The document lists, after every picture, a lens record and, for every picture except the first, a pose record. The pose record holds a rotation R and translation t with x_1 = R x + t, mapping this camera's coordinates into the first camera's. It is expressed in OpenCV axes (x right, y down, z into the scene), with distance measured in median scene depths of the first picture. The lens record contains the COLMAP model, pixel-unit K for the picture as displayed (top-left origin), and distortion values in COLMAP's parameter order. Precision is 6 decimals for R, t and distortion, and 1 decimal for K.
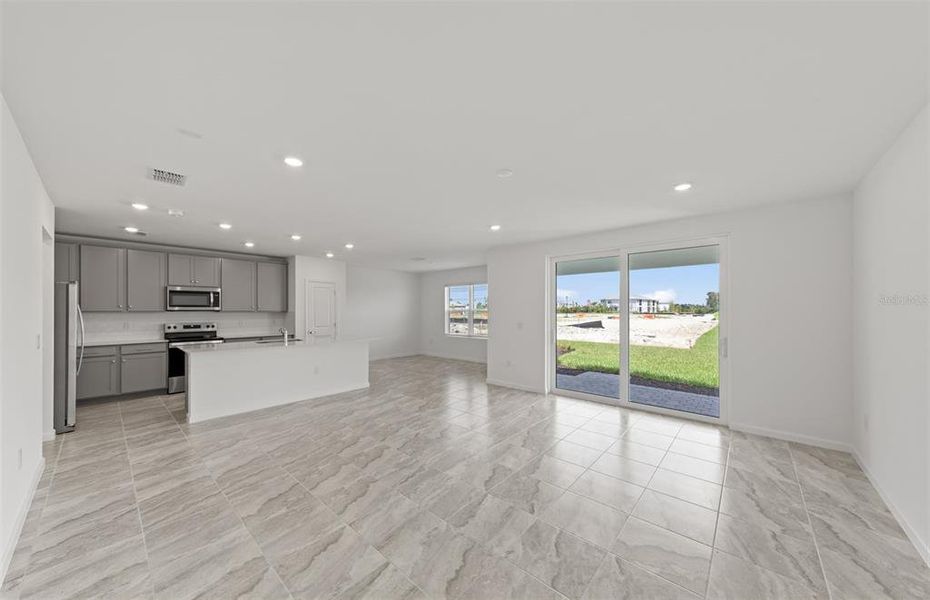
lens RADIAL K [[322.1, 0, 458.1], [0, 322.1, 306.0], [0, 0, 1]] dist [0.001335, 0.000090]
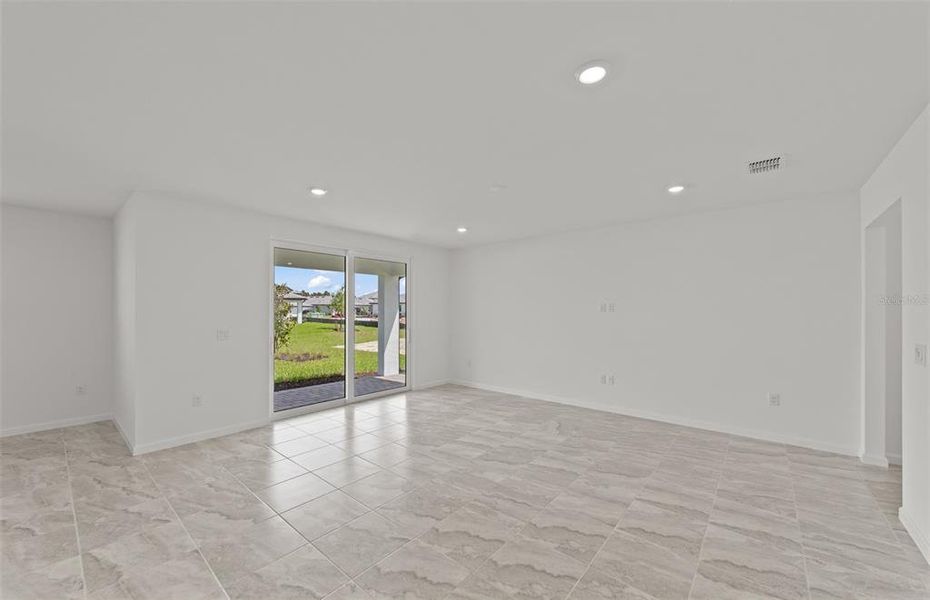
lens RADIAL K [[352.8, 0, 459.9], [0, 352.8, 308.4], [0, 0, 1]] dist [0.001830, 0.000119]
pose [[-0.030073, 0.005180, 0.999534, -0.671734], [-0.013649, 0.999891, -0.005593, 0.008000], [-0.999455, -0.013811, -0.029999, 0.719181]]
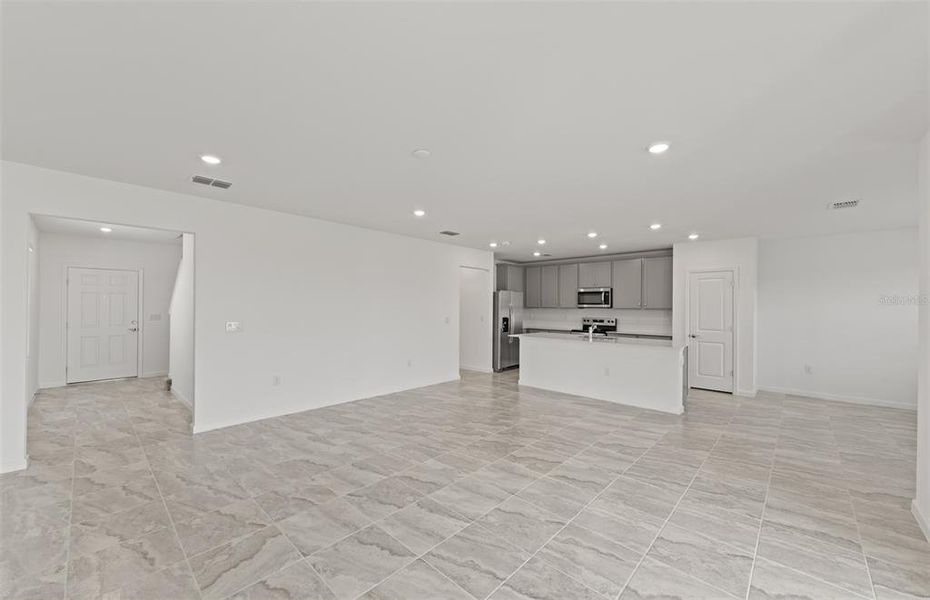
lens RADIAL K [[352.8, 0, 459.9], [0, 352.8, 308.4], [0, 0, 1]] dist [0.001830, 0.000119]
pose [[-0.021857, 0.006781, -0.999738, 0.696428], [0.004746, 0.999966, 0.006679, 0.007328], [0.999750, -0.004598, -0.021888, 0.698632]]
